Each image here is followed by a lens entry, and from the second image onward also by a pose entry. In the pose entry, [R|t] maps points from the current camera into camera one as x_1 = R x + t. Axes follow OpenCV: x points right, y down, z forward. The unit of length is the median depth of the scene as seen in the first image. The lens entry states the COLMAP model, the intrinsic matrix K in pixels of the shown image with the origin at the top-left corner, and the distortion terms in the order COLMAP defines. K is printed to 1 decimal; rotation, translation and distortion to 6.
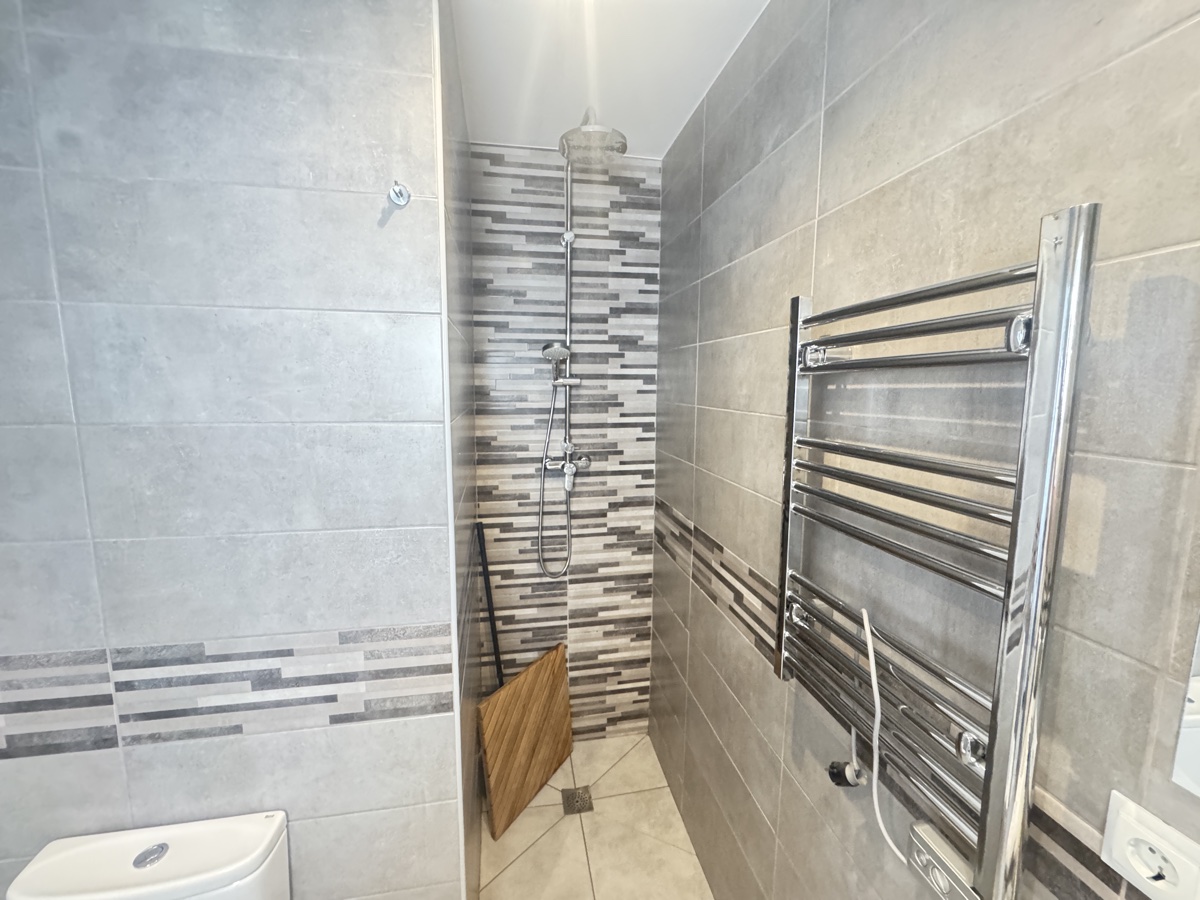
lens RADIAL K [[479.9, 0, 598.8], [0, 479.9, 448.5], [0, 0, 1]] dist [-0.004163, 0.000365]
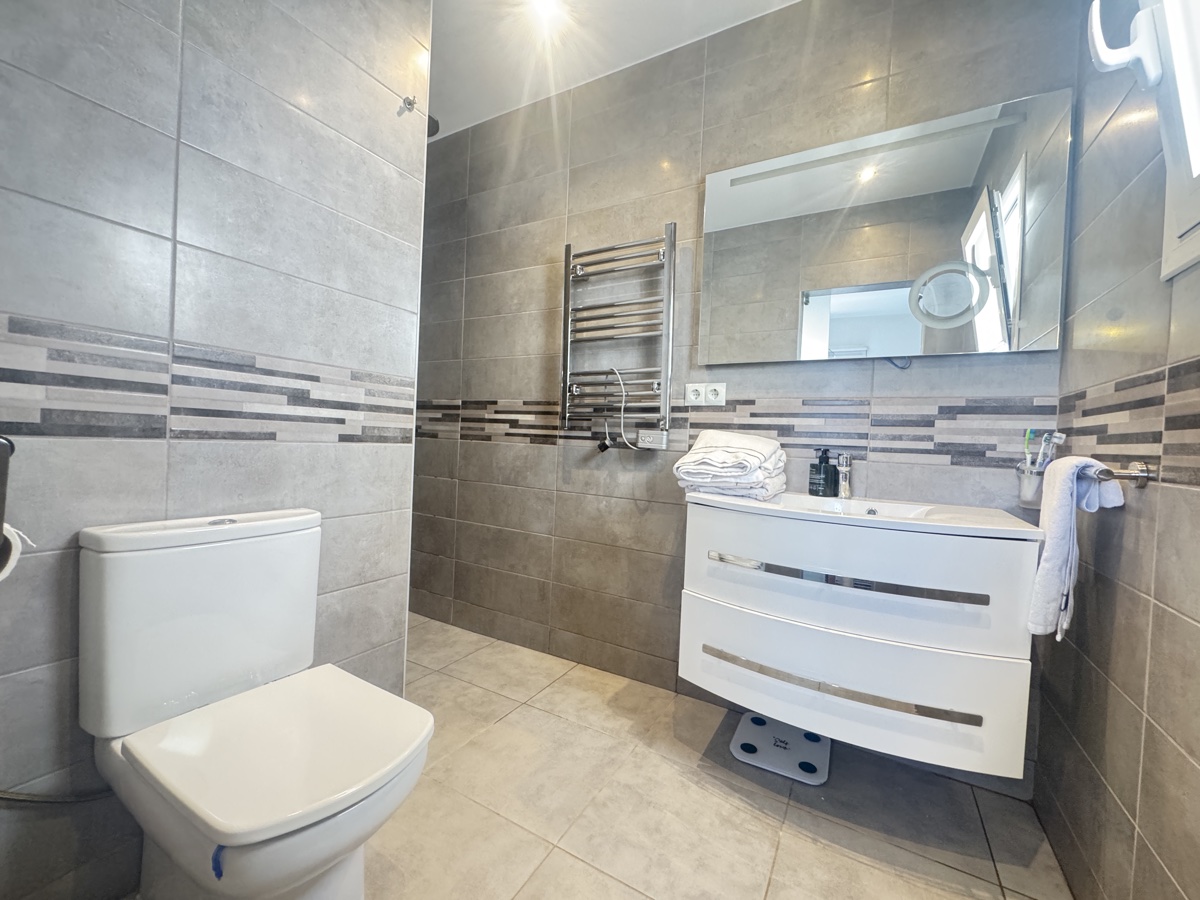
lens RADIAL K [[479.9, 0, 598.8], [0, 479.9, 448.5], [0, 0, 1]] dist [-0.004163, 0.000365]
pose [[0.646782, 0.005755, 0.762653, -1.156242], [0.063433, 0.996101, -0.061312, 0.751373], [-0.760032, 0.088033, 0.643895, -0.437899]]
